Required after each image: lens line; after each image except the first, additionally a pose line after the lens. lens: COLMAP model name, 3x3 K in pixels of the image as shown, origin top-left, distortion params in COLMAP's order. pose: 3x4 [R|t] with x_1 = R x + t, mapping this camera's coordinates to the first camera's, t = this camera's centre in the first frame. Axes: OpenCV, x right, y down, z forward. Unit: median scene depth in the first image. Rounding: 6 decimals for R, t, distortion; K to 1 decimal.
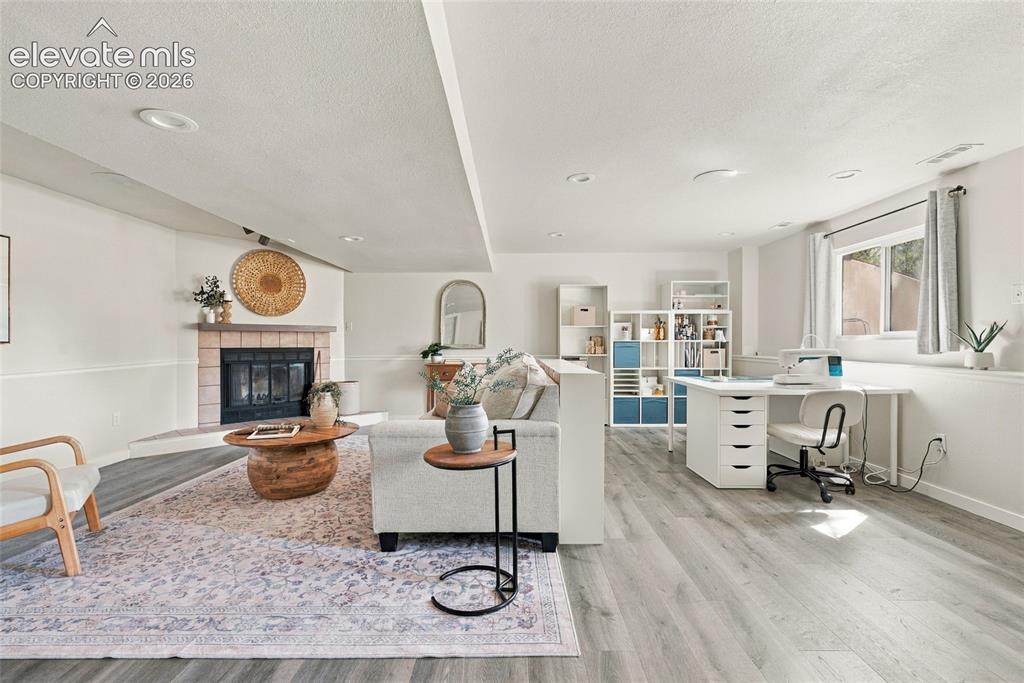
lens RADIAL K [[454.4, 0, 512.0], [0, 454.4, 341.5], [0, 0, 1]] dist [-0.000585, -0.000454]
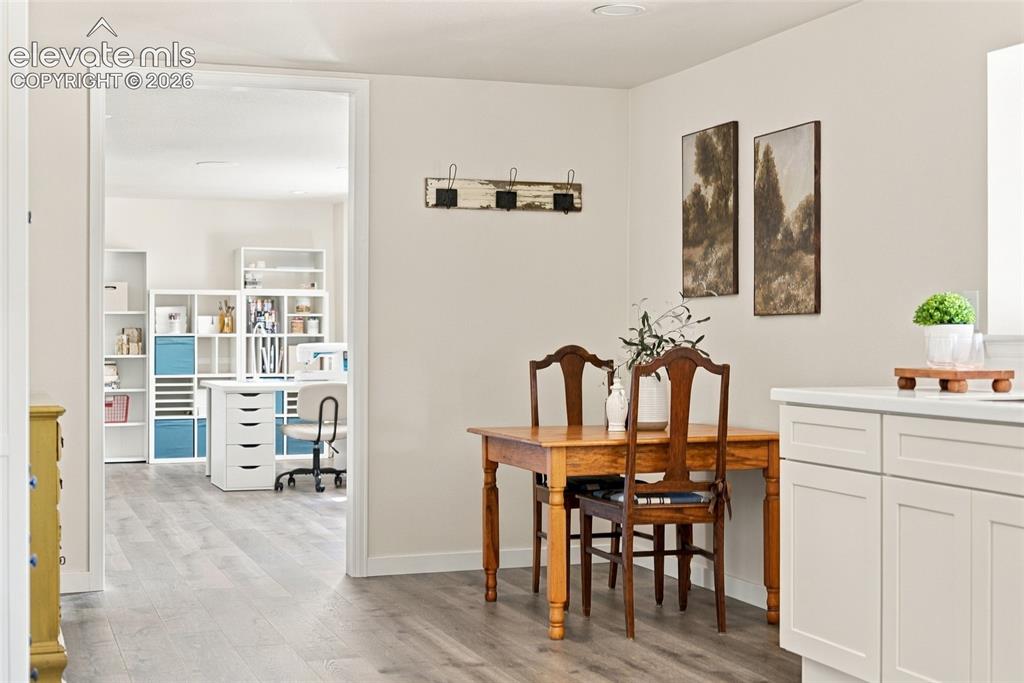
lens RADIAL K [[1439.8, 0, 512.0], [0, 1439.8, 341.5], [0, 0, 1]] dist [0.016037, 0.002198]
pose [[0.940907, 0.001675, 0.338662, -0.000119], [-0.002677, 0.999993, 0.002490, 0.002103], [-0.338655, -0.003249, 0.940905, -1.167485]]
